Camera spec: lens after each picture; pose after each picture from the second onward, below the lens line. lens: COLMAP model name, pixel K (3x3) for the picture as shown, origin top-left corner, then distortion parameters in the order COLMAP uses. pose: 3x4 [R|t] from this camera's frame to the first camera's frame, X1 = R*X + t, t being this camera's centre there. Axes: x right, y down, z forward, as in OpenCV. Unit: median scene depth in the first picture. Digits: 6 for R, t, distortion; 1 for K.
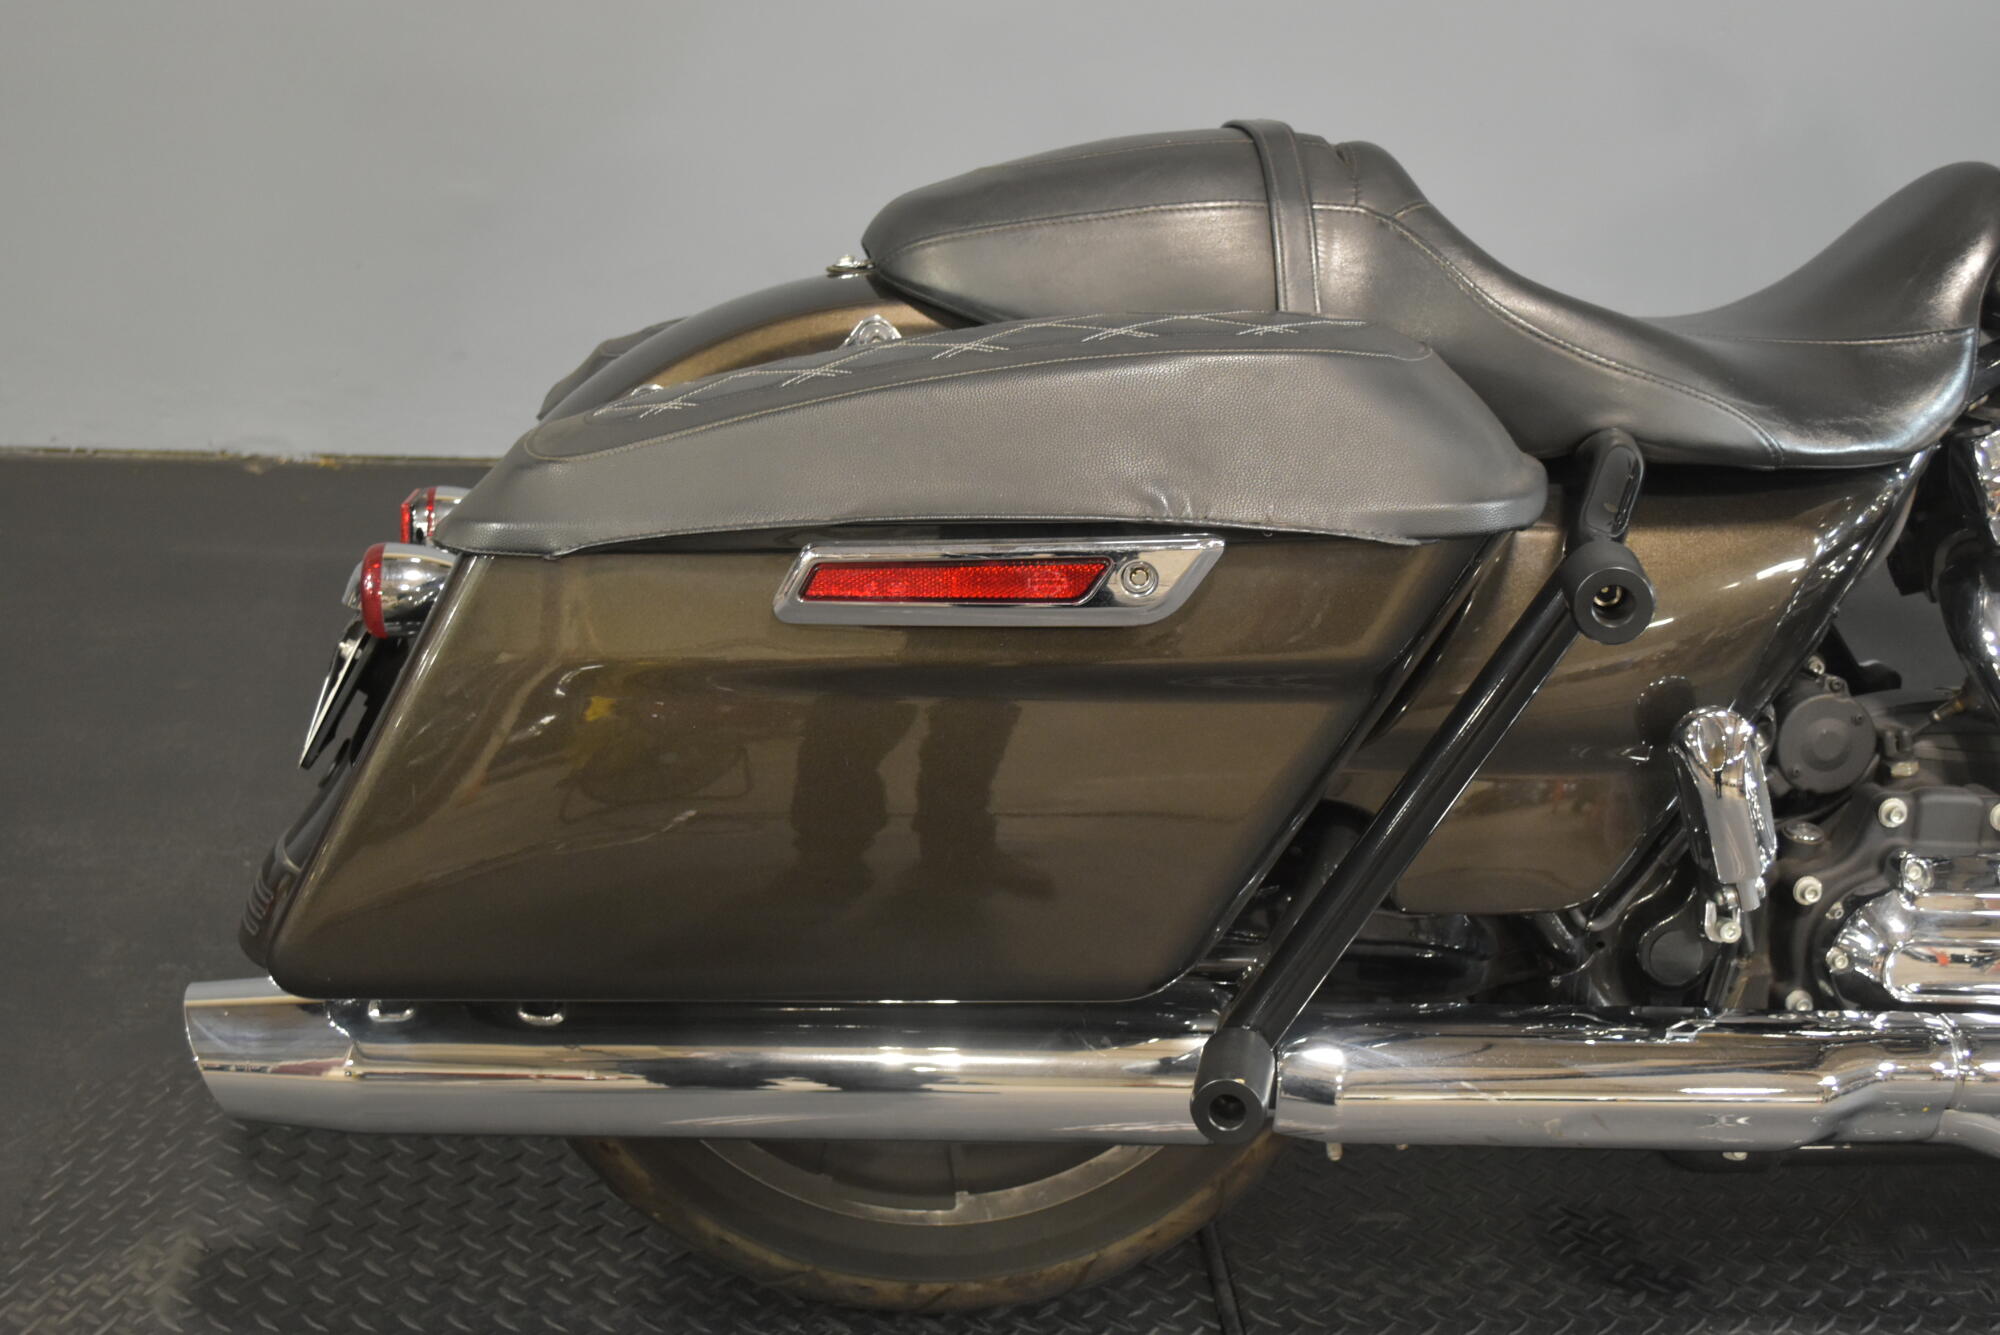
lens RADIAL K [[2631.1, 0, 1000.0], [0, 2631.1, 667.5], [0, 0, 1]] dist [-0.037721, 0.073358]
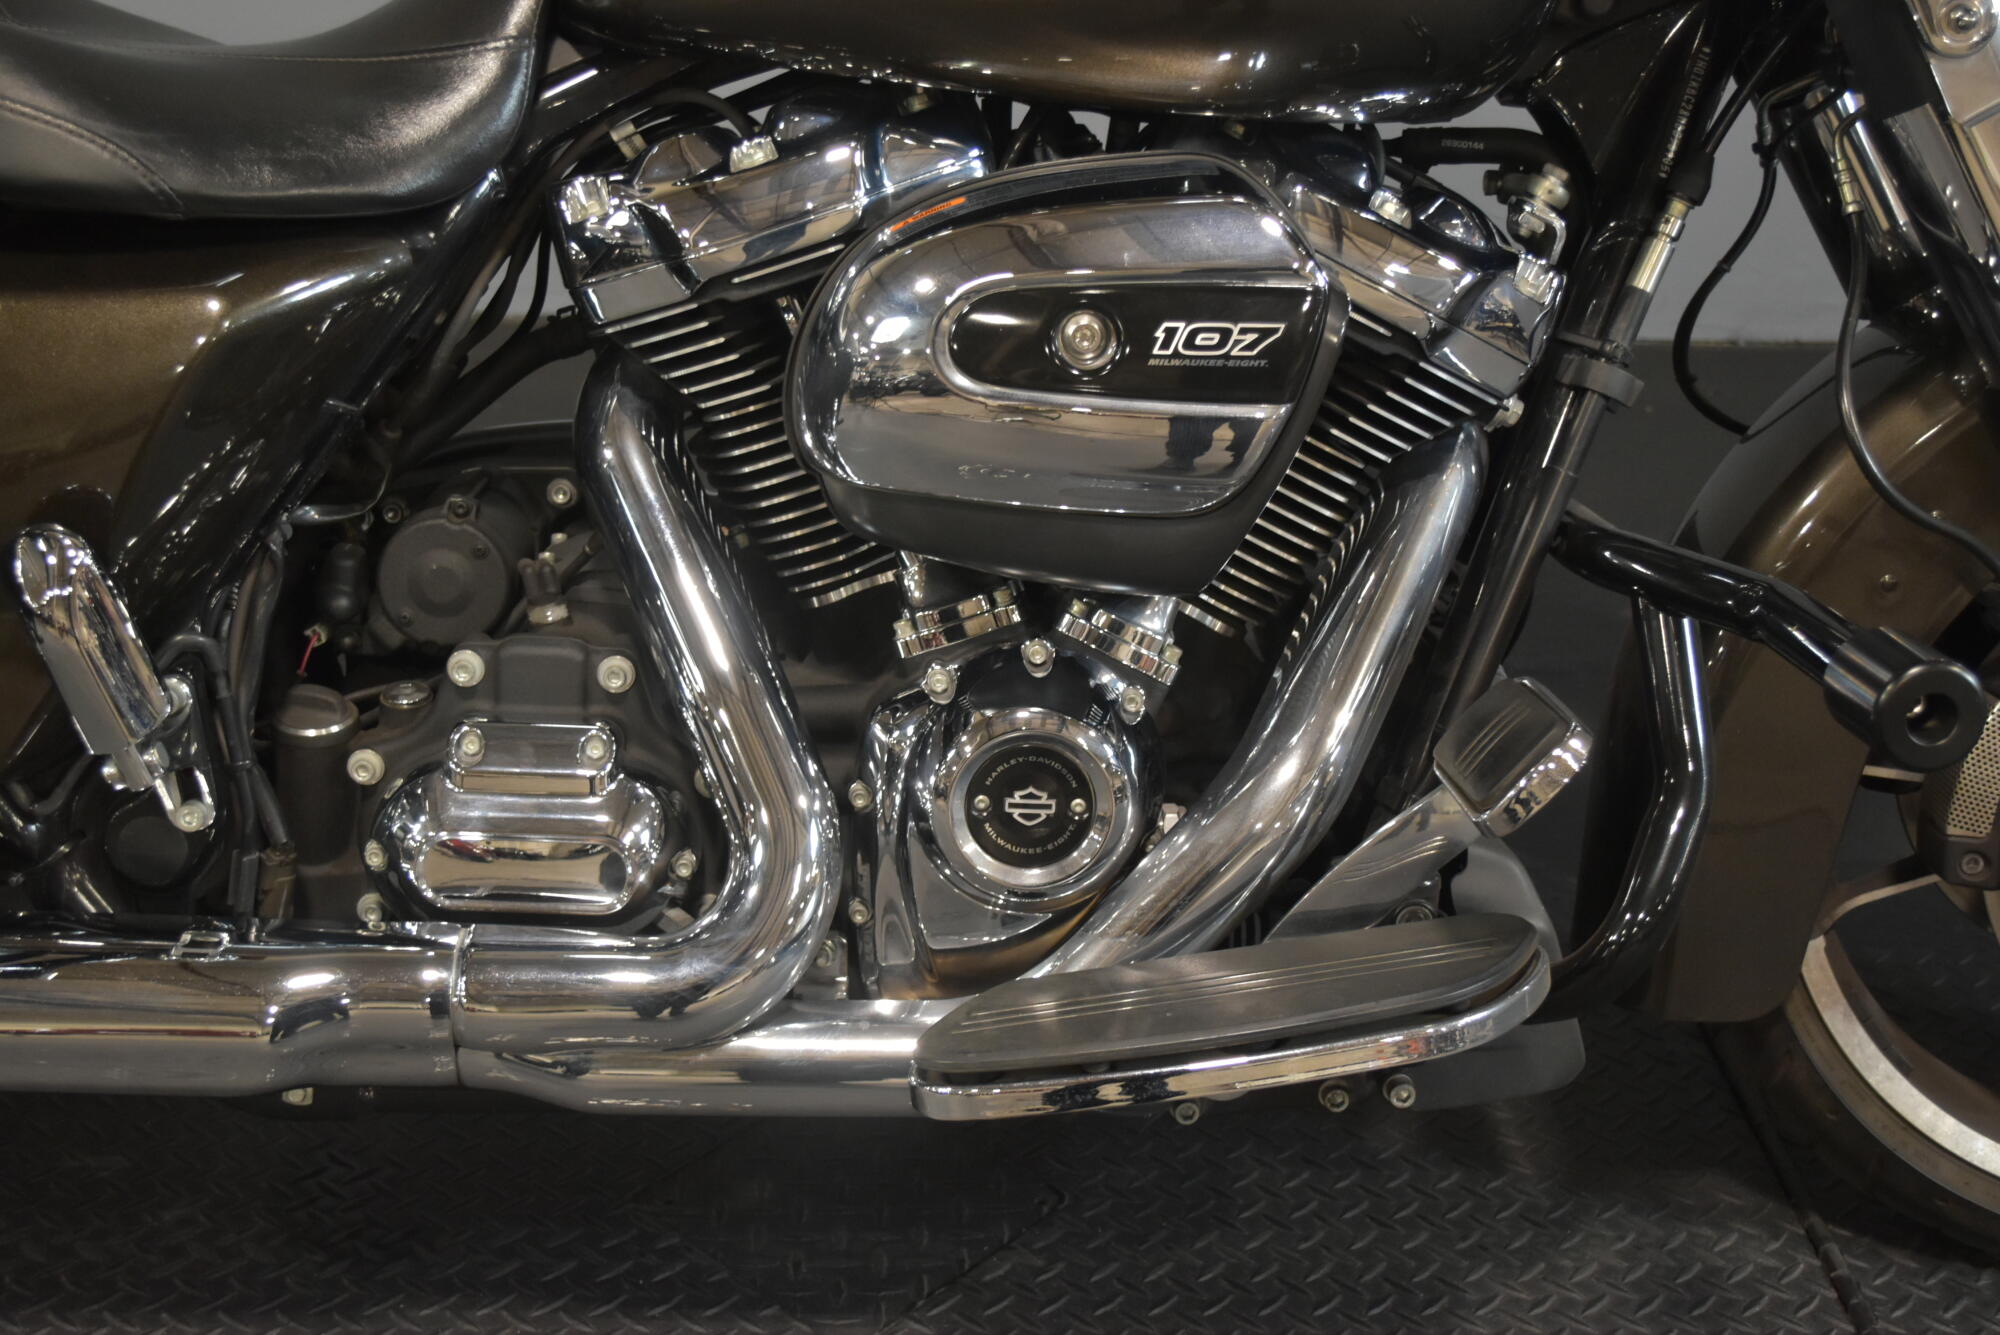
lens RADIAL K [[2631.1, 0, 1000.0], [0, 2631.1, 667.5], [0, 0, 1]] dist [-0.037721, 0.073358]
pose [[0.998753, 0.001461, -0.049905, 0.542991], [0.000610, 0.999141, 0.041440, 0.022977], [0.049923, -0.041419, 0.997894, 0.230373]]
